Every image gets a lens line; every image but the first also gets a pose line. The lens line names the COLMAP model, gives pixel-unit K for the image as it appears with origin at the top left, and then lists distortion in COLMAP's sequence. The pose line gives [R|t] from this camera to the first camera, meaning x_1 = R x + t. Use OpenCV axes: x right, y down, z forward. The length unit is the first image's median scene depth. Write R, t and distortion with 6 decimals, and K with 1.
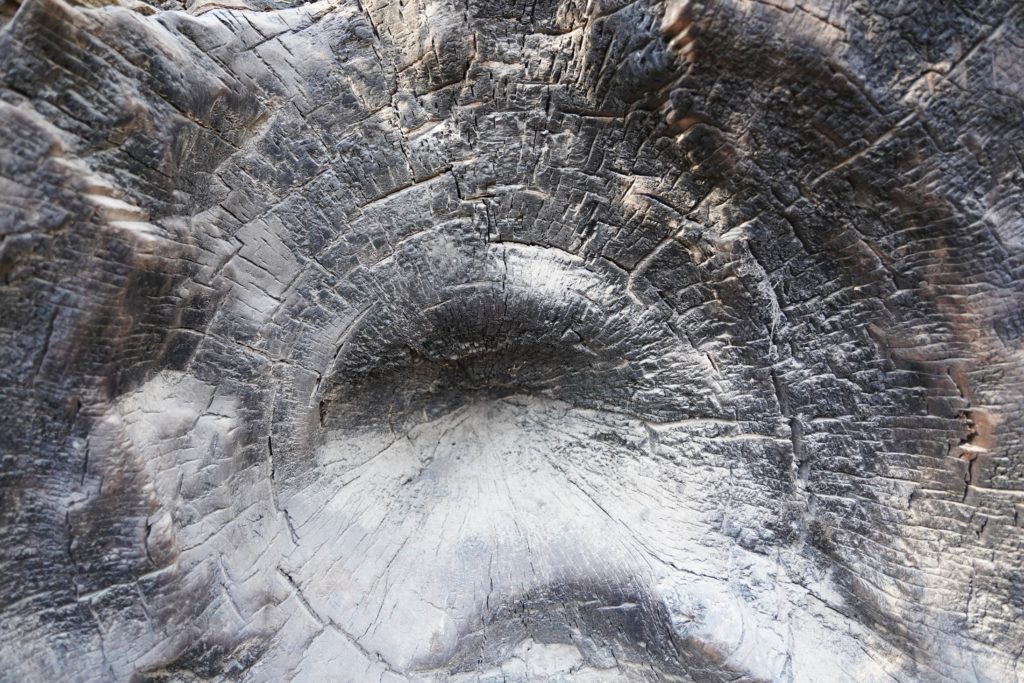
lens RADIAL K [[828.2, 0, 513.0], [0, 828.2, 340.8], [0, 0, 1]] dist [0.006498, 0.000612]
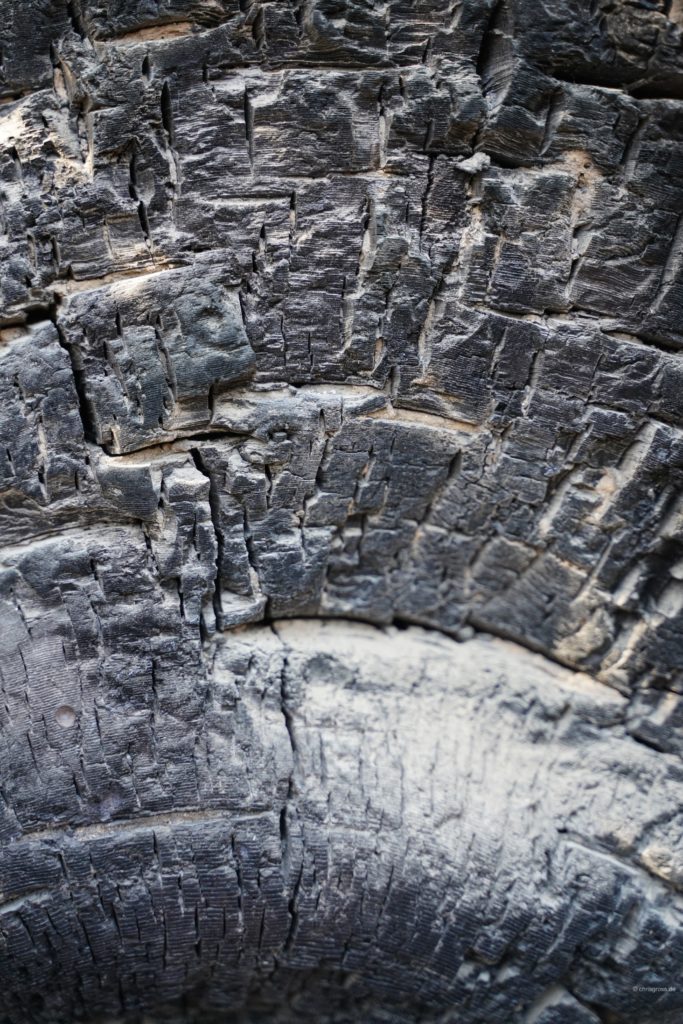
lens RADIAL K [[2188.9, 0, 341.3], [0, 2188.9, 512.1], [0, 0, 1]] dist [0.012856, 0.000000]
pose [[0.997774, 0.002823, 0.066631, -0.036012], [-0.000266, 0.999265, -0.038344, -0.131010], [-0.066690, 0.038241, 0.997041, 0.403325]]
